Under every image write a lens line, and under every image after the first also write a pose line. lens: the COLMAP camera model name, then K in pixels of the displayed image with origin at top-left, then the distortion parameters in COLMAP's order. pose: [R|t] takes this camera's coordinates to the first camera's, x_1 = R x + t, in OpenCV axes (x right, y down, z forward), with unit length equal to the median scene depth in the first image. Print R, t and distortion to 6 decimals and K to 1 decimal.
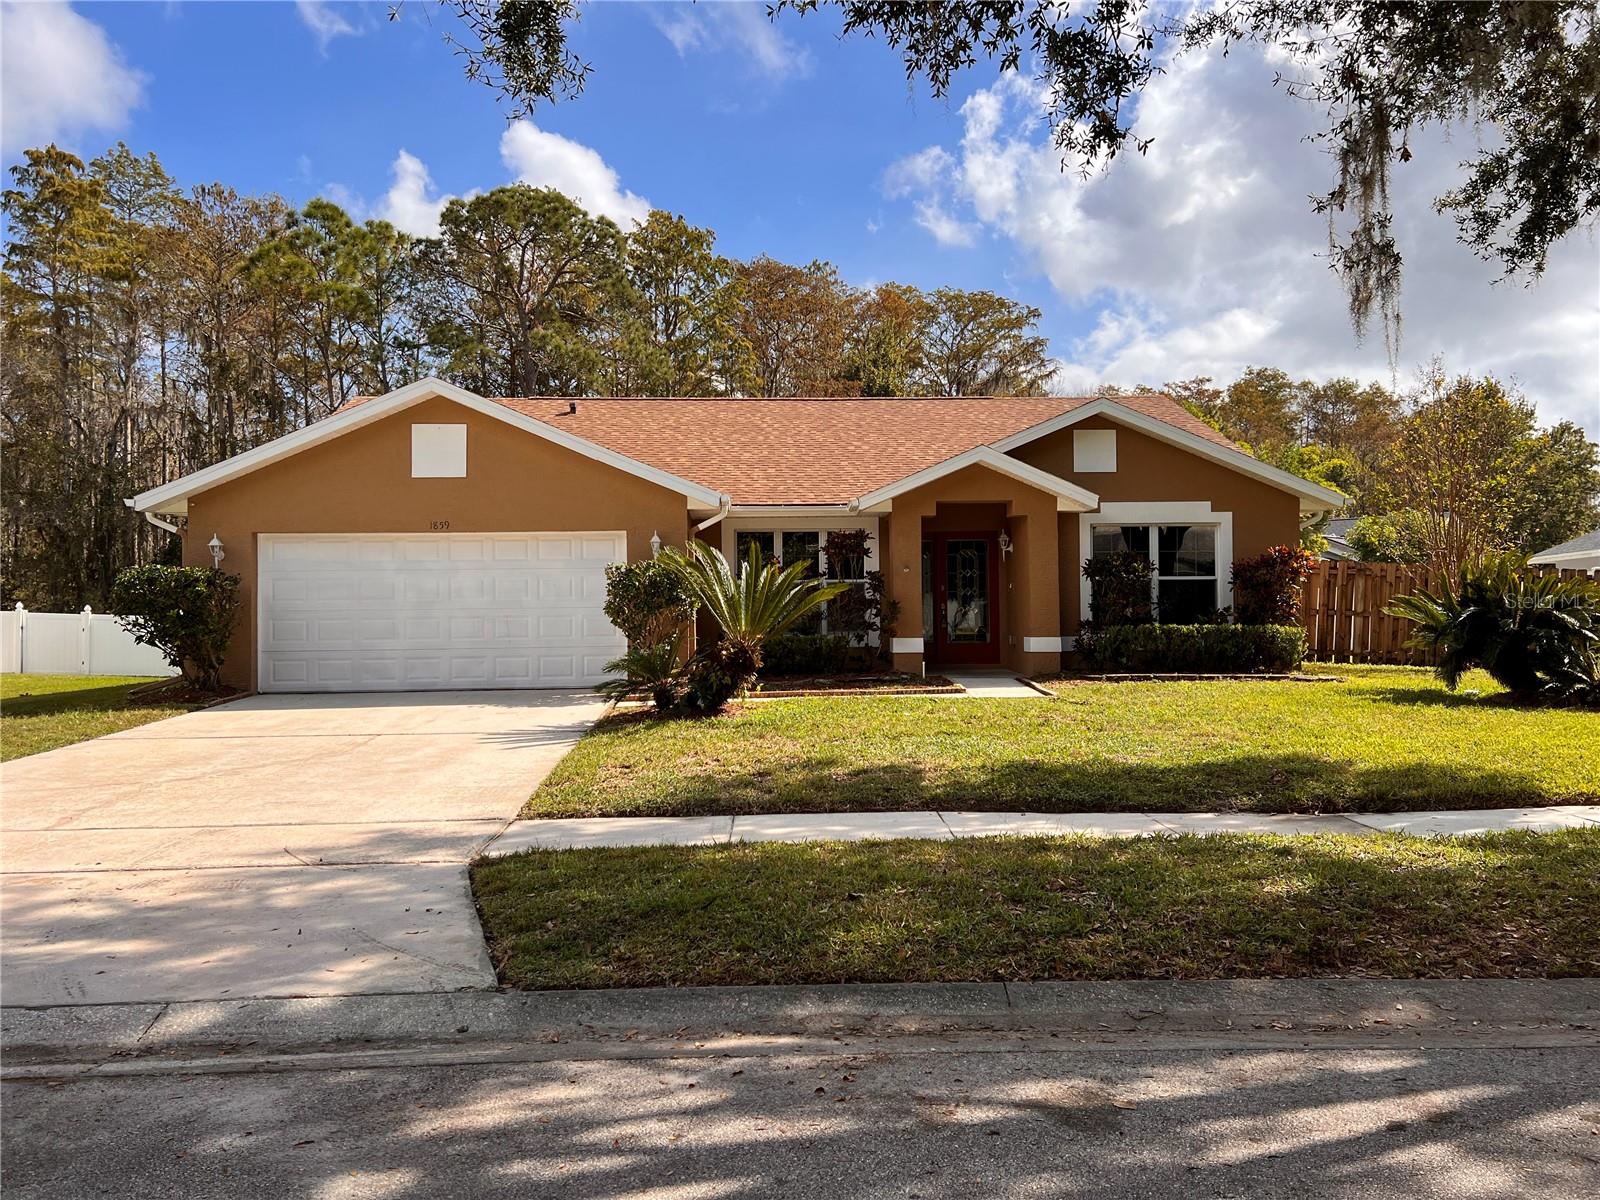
lens RADIAL K [[1198.1, 0, 801.7], [0, 1198.1, 611.2], [0, 0, 1]] dist [0.068728, -0.088668]
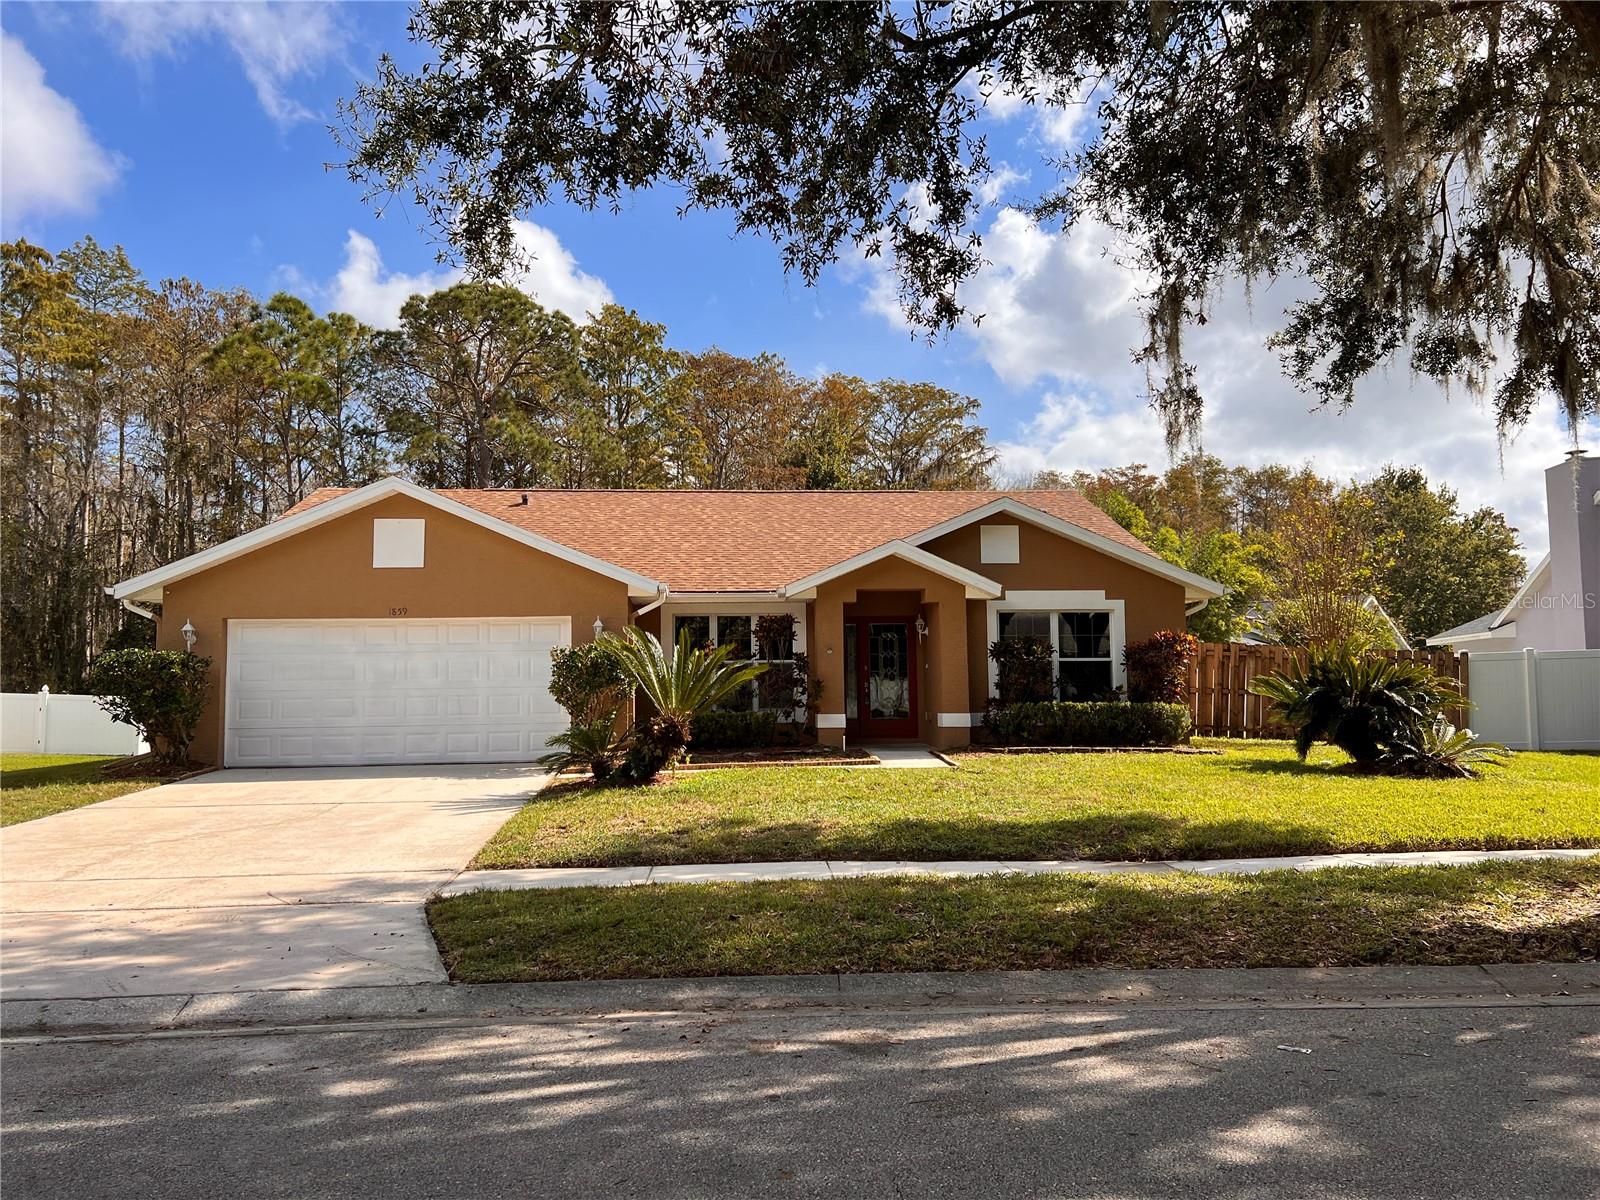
lens RADIAL K [[1198.1, 0, 801.7], [0, 1198.1, 611.2], [0, 0, 1]] dist [0.068728, -0.088668]
pose [[0.999304, 0.001667, 0.037257, 0.022973], [0.000746, 0.997908, -0.064650, -0.000916], [-0.037286, 0.064633, 0.997212, -0.098906]]
